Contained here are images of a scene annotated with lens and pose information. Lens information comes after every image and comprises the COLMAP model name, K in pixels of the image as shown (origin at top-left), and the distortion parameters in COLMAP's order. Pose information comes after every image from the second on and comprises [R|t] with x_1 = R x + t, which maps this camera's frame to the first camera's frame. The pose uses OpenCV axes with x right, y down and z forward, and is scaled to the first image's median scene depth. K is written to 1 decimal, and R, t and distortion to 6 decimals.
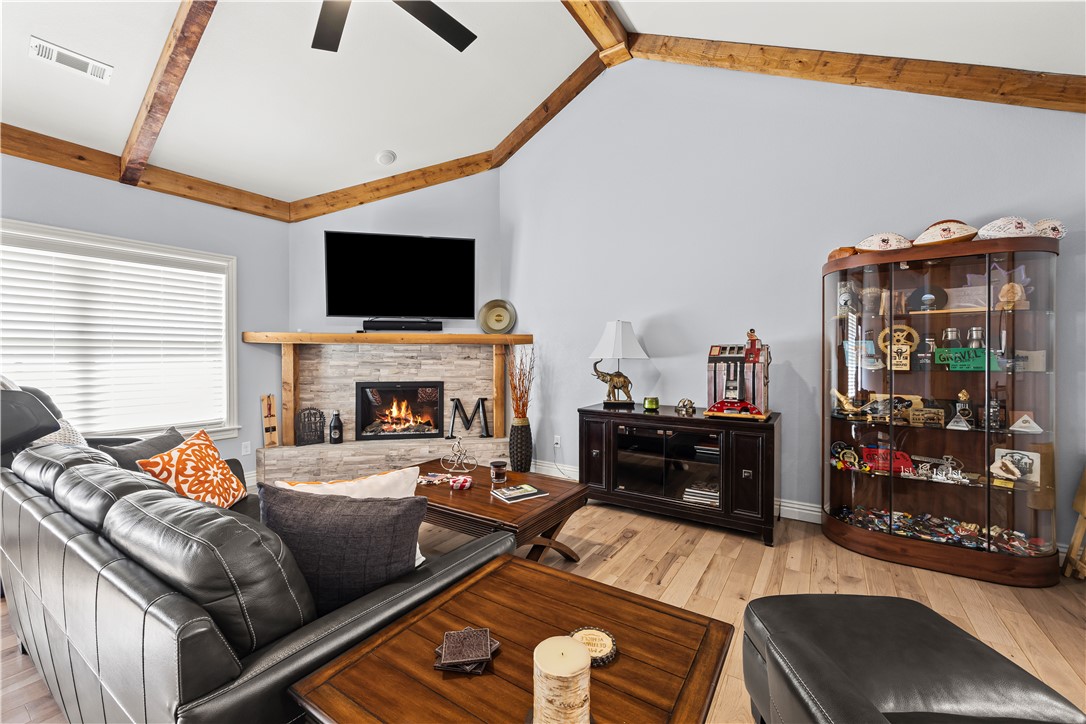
lens RADIAL K [[431.6, 0, 538.6], [0, 431.6, 357.1], [0, 0, 1]] dist [-0.002753, -0.000483]
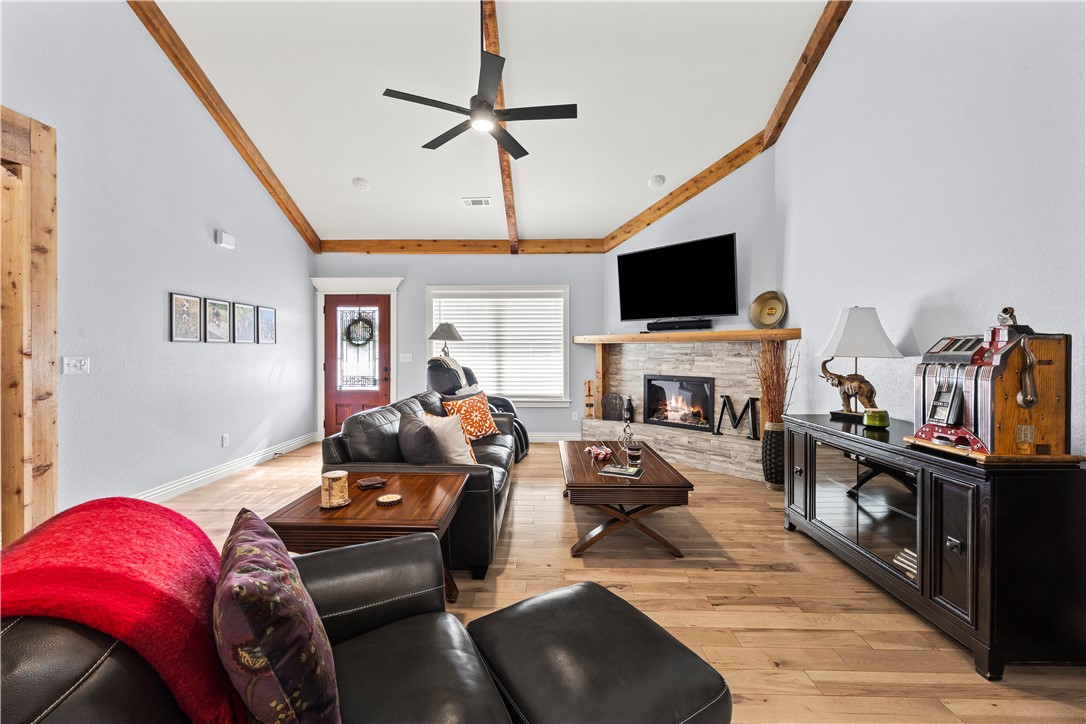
lens RADIAL K [[433.1, 0, 539.5], [0, 433.1, 355.0], [0, 0, 1]] dist [-0.005995, 0.000158]
pose [[0.535122, 0.006859, -0.844747, 0.452116], [-0.004683, 0.999976, 0.005152, -0.001189], [0.844762, 0.001199, 0.535141, 0.109329]]
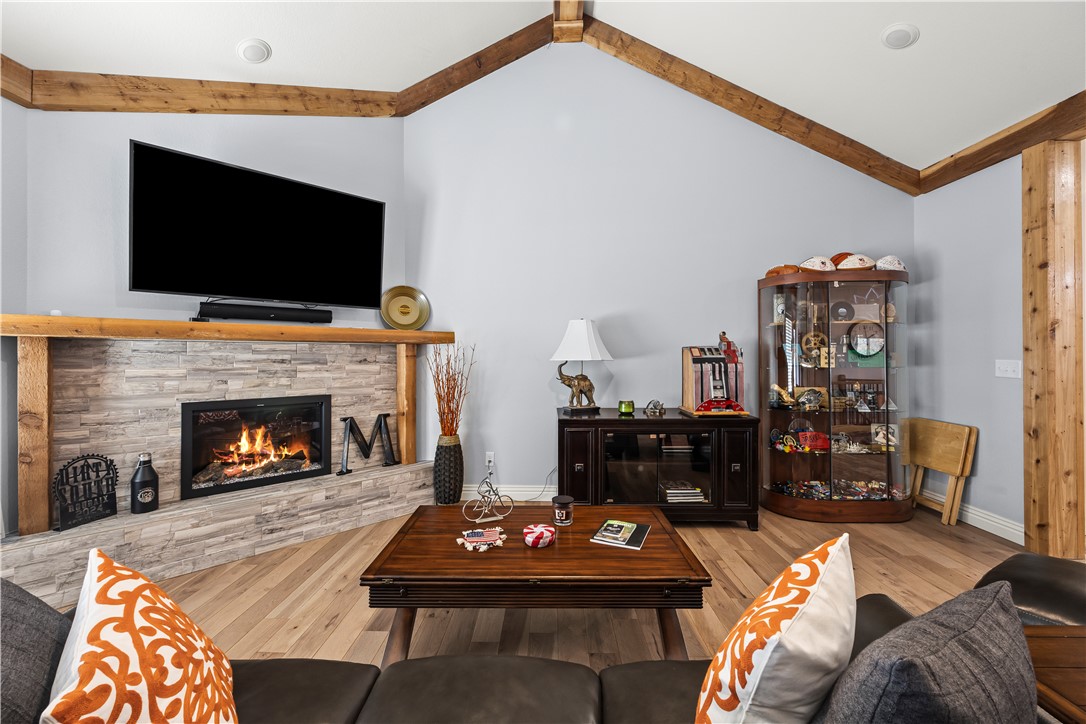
lens RADIAL K [[433.1, 0, 539.5], [0, 433.1, 355.0], [0, 0, 1]] dist [-0.005995, 0.000158]
pose [[0.848881, -0.001925, 0.528580, -0.325034], [0.006476, 0.999956, -0.006759, -0.002056], [-0.528544, 0.009161, 0.848856, 0.227766]]
